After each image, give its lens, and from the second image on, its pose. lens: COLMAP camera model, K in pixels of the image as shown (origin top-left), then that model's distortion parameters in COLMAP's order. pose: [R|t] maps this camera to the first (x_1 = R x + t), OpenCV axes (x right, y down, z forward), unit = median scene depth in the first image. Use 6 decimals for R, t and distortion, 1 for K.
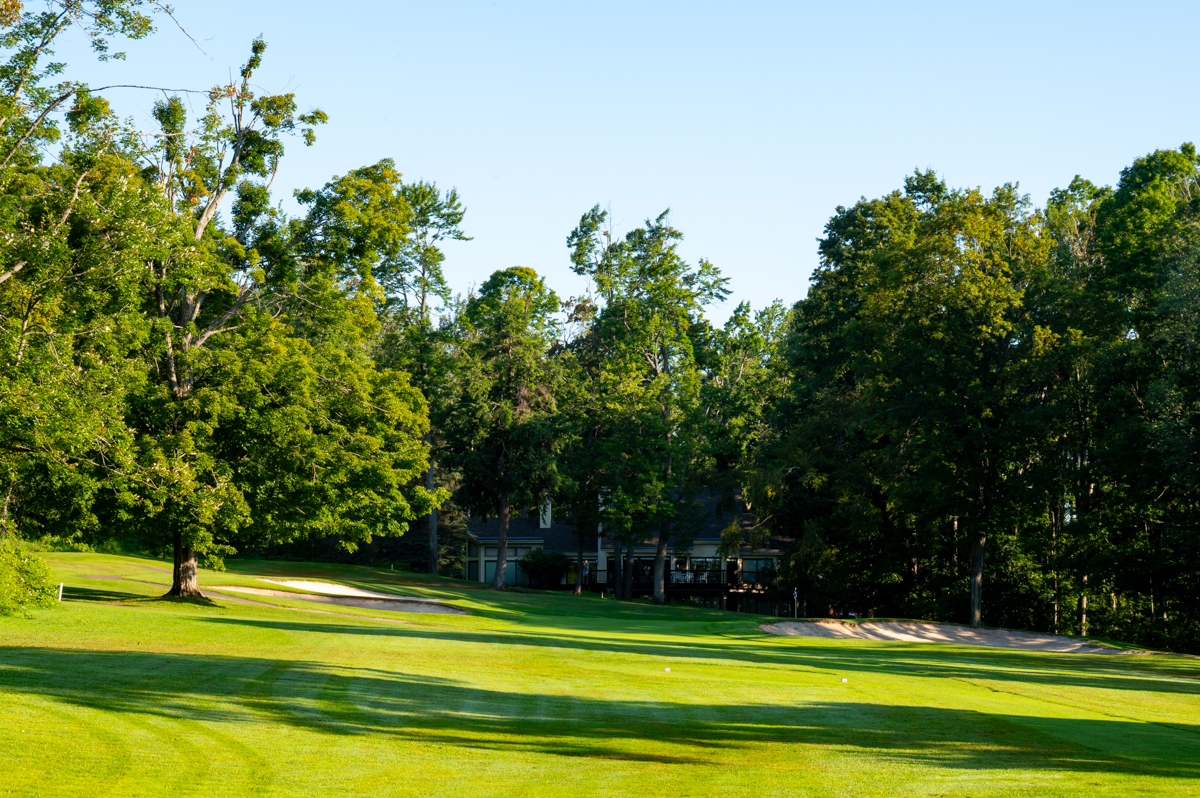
lens RADIAL K [[2914.7, 0, 600.0], [0, 2914.7, 399.0], [0, 0, 1]] dist [-0.009347, 0.245101]
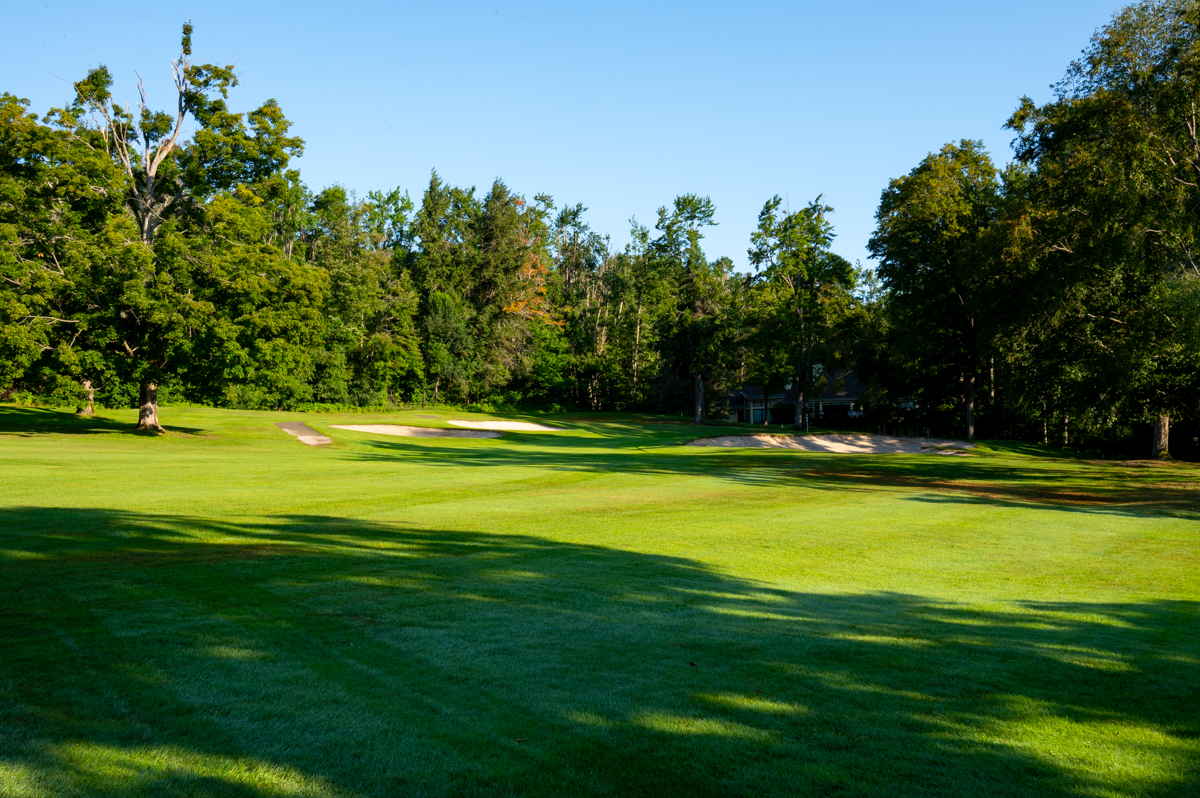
lens RADIAL K [[1237.5, 0, 600.0], [0, 1237.5, 399.0], [0, 0, 1]] dist [-0.009693, -0.004516]
pose [[0.935859, -0.041069, -0.349972, 0.257501], [0.053302, 0.998256, 0.025390, 0.047709], [0.348319, -0.042416, 0.936416, 0.501325]]
